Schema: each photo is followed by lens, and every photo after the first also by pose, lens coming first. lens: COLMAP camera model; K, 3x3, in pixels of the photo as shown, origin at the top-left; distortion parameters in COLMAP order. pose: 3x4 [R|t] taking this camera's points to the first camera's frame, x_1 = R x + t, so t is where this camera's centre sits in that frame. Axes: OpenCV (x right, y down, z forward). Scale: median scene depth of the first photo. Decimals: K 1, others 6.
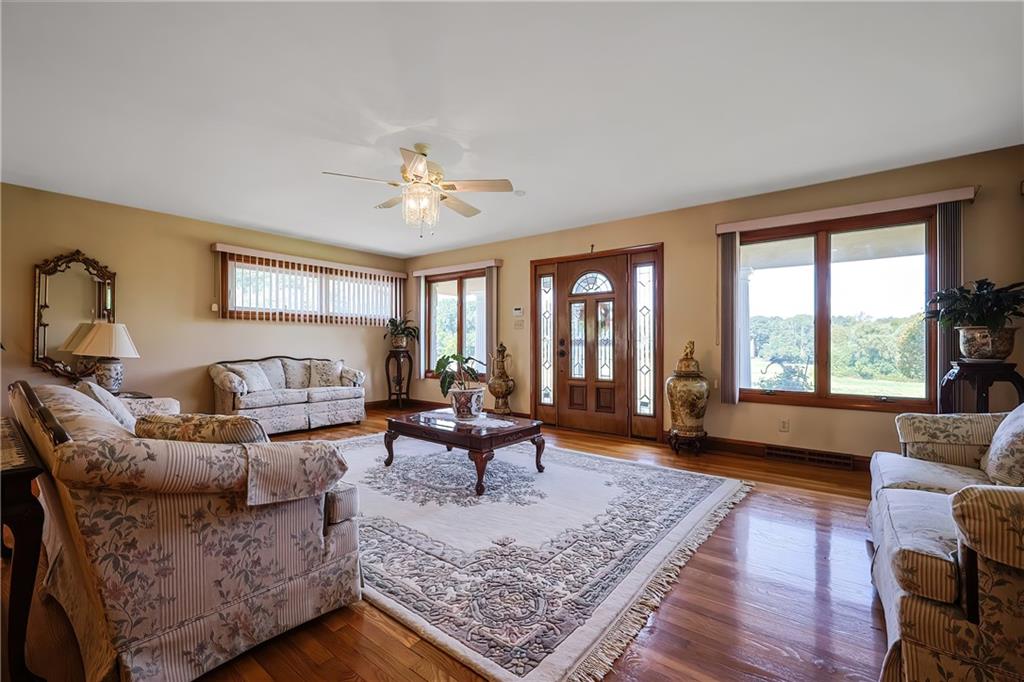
lens RADIAL K [[426.1, 0, 513.7], [0, 426.1, 337.4], [0, 0, 1]] dist [-0.000377, 0.000044]
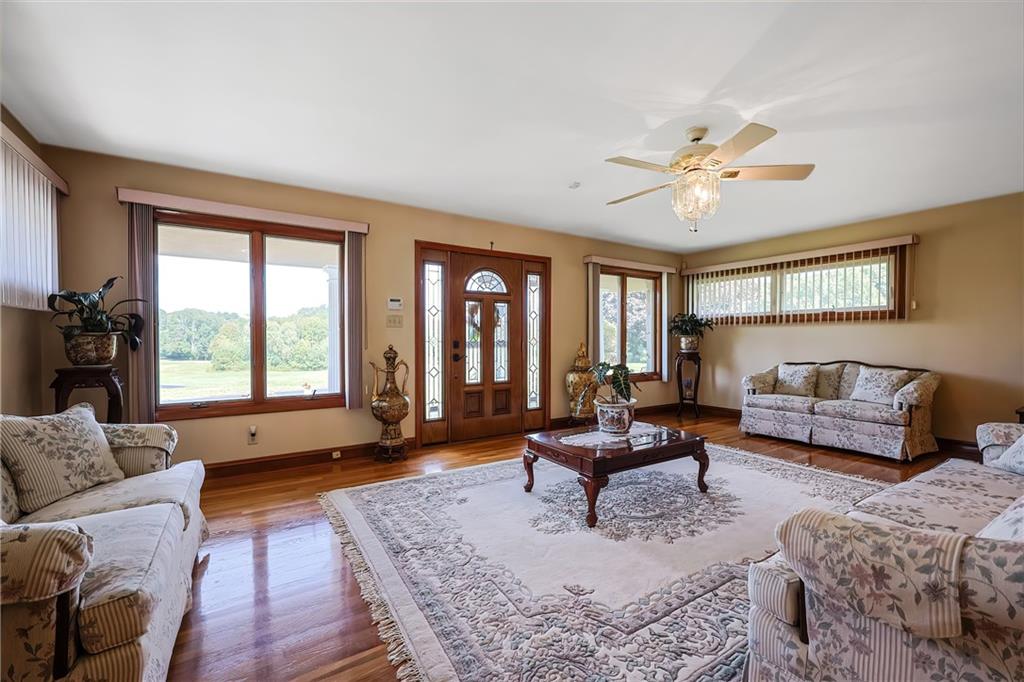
lens RADIAL K [[433.0, 0, 512.0], [0, 433.0, 341.0], [0, 0, 1]] dist [0.002121, 0.000153]
pose [[0.330472, -0.008238, 0.943780, -0.707544], [-0.009748, 0.999879, 0.012141, -0.007645], [-0.943766, -0.013213, 0.330351, 0.623353]]
